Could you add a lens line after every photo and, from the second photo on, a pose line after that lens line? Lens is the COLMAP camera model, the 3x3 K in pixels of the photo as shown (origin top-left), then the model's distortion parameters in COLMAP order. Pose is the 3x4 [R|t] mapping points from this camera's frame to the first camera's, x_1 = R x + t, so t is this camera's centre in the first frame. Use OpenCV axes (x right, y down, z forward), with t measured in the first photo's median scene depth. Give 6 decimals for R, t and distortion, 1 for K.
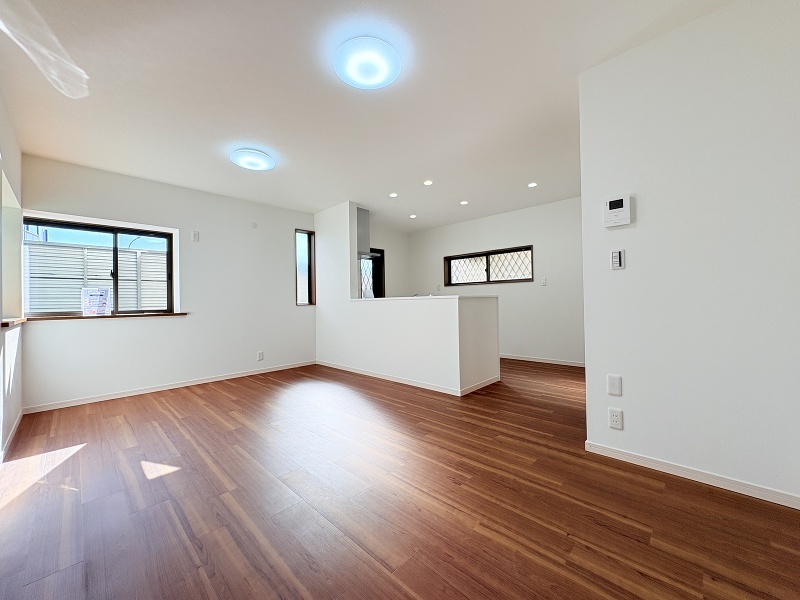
lens RADIAL K [[316.0, 0, 397.4], [0, 316.0, 298.9], [0, 0, 1]] dist [0.001436, 0.000286]
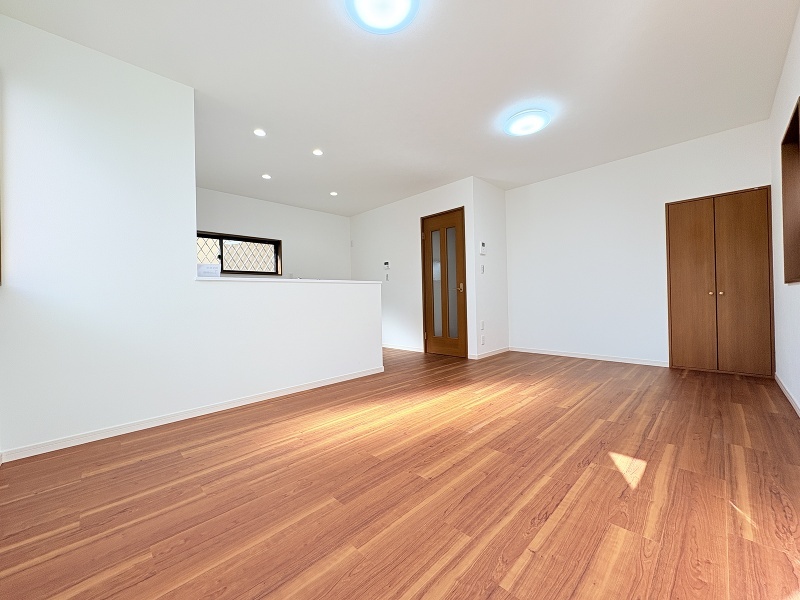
lens RADIAL K [[316.0, 0, 397.6], [0, 316.0, 300.1], [0, 0, 1]] dist [0.001436, 0.000286]
pose [[0.023855, 0.014300, 0.999613, -1.314836], [0.015763, 0.999768, -0.014679, 0.101517], [-0.999591, 0.016108, 0.023624, 1.299483]]
